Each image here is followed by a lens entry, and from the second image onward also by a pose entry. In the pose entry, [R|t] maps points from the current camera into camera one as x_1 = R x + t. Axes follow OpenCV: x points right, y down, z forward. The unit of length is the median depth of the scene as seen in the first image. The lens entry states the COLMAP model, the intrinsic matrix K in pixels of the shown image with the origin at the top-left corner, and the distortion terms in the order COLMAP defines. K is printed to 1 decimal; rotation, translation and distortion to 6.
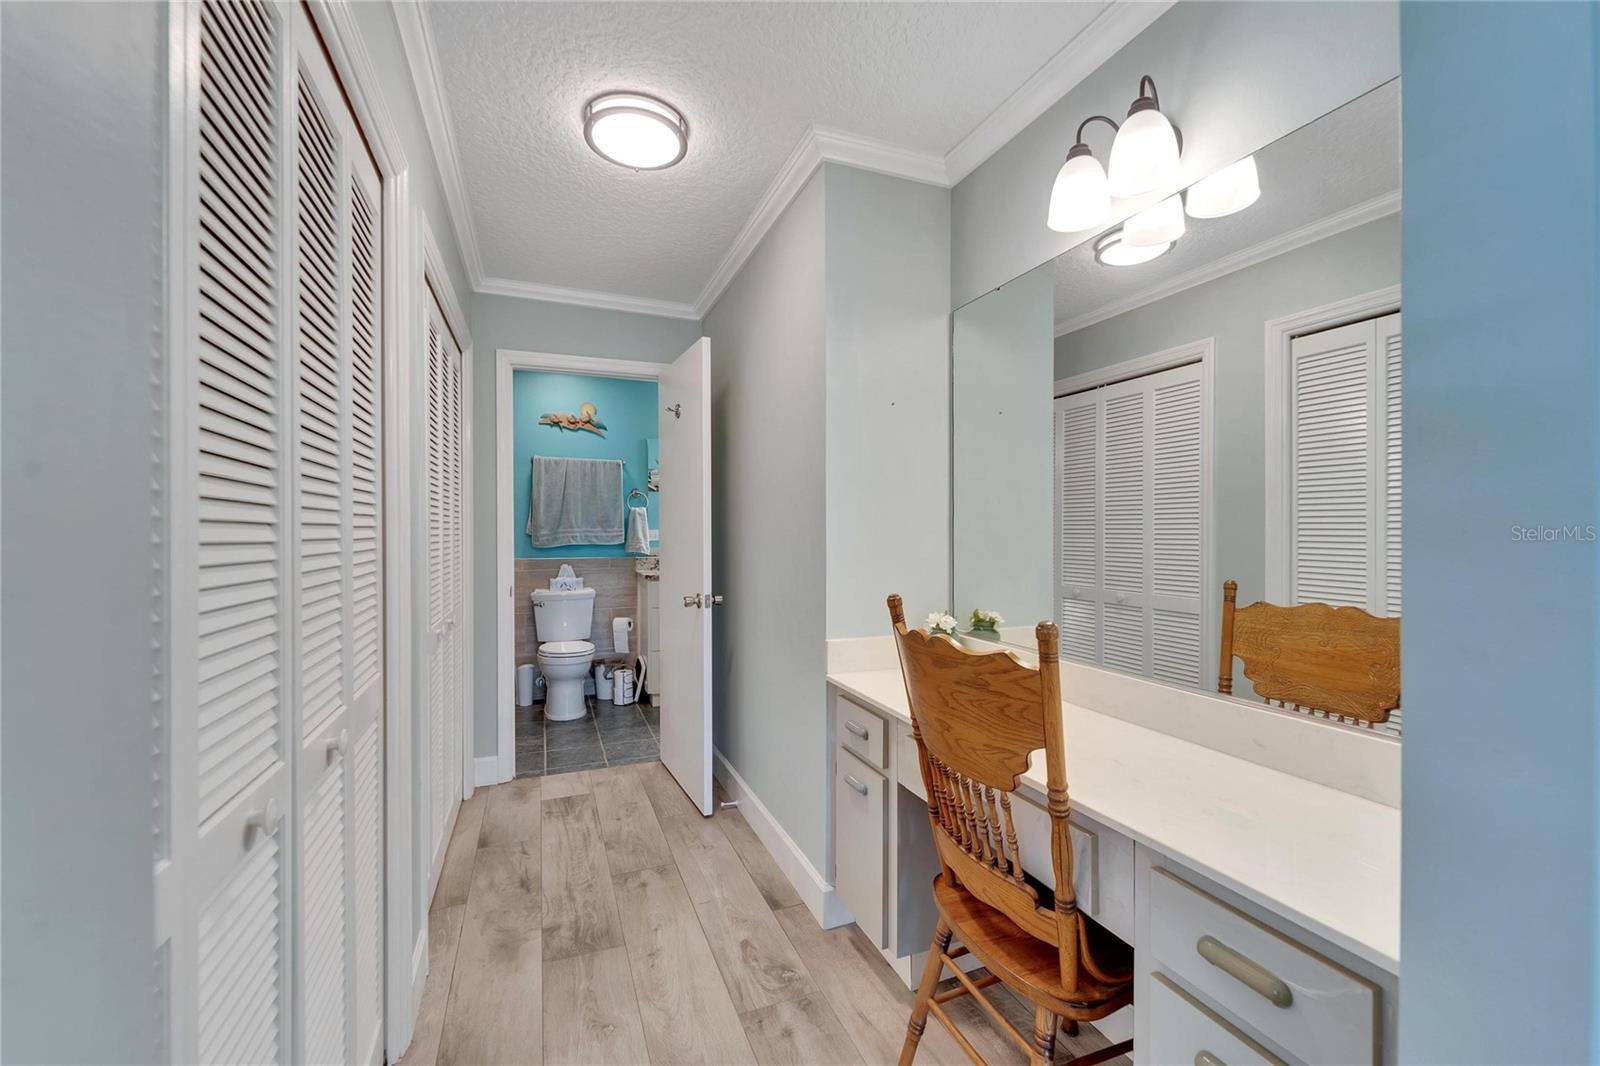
lens RADIAL K [[643.3, 0, 794.1], [0, 643.3, 530.5], [0, 0, 1]] dist [0.000081, -0.000090]
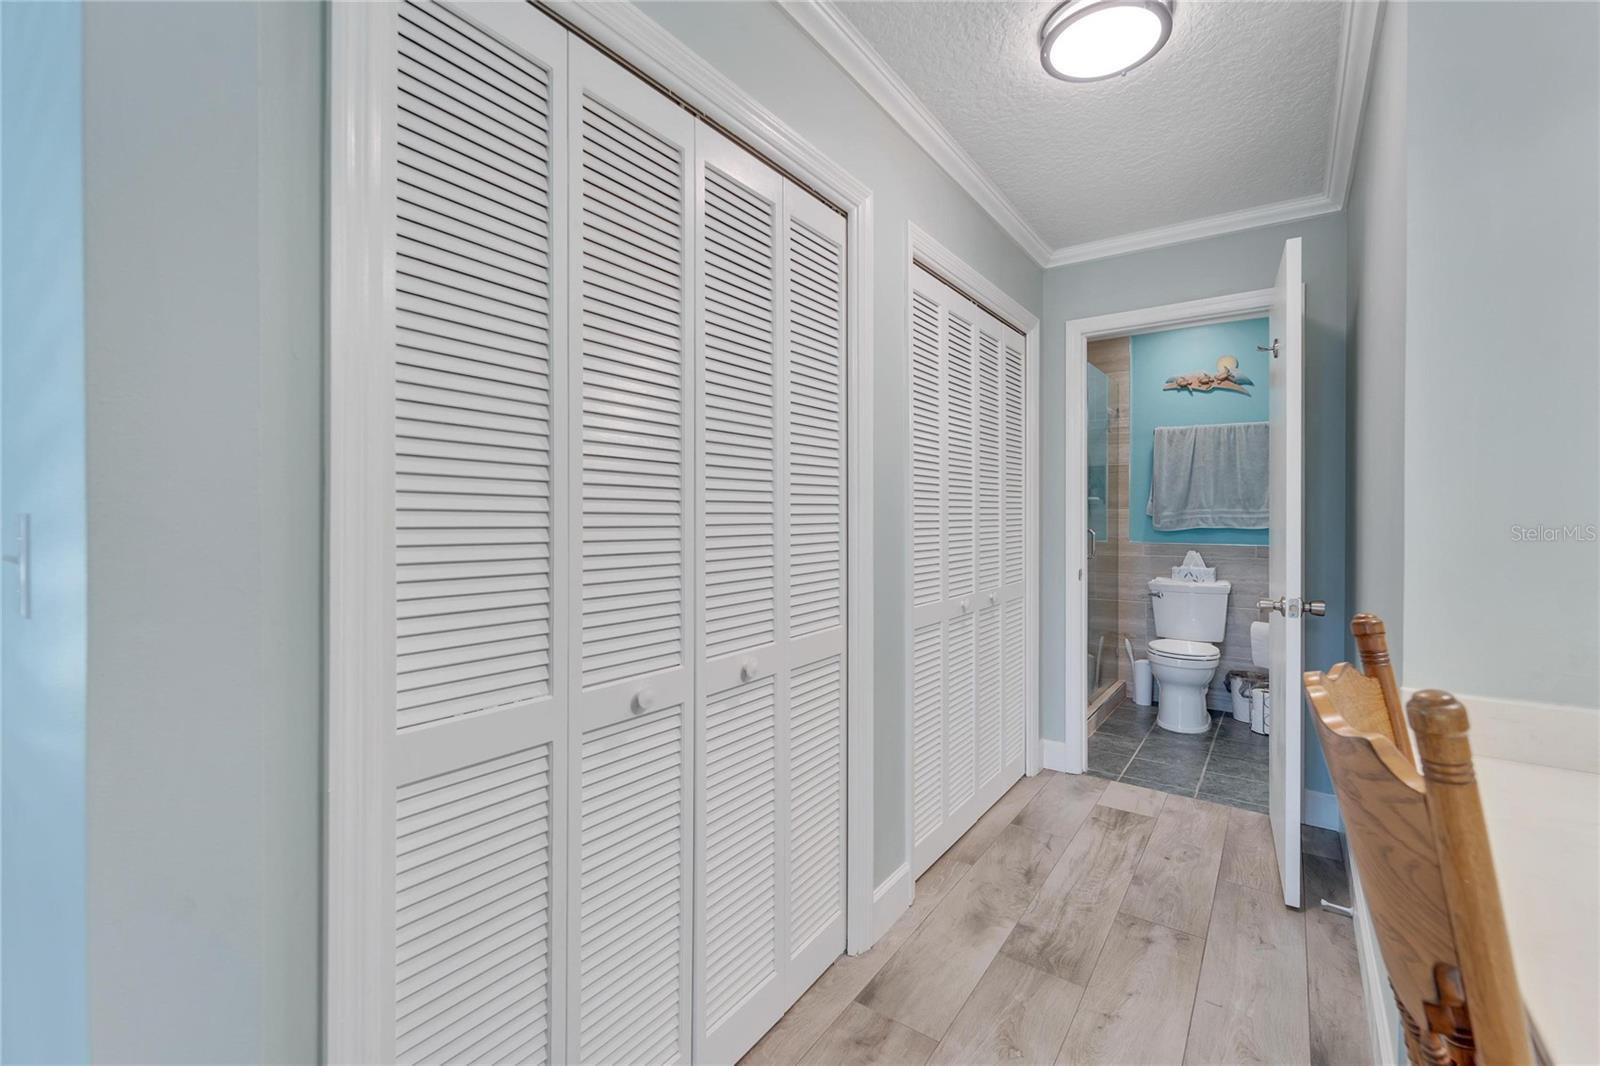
lens RADIAL K [[679.3, 0, 798.2], [0, 679.3, 517.6], [0, 0, 1]] dist [0.001349, 0.000068]
pose [[0.538955, 0.007799, -0.842298, 0.178081], [-0.002540, 0.999968, 0.007634, 0.004613], [0.842330, -0.001975, 0.538958, 0.112502]]
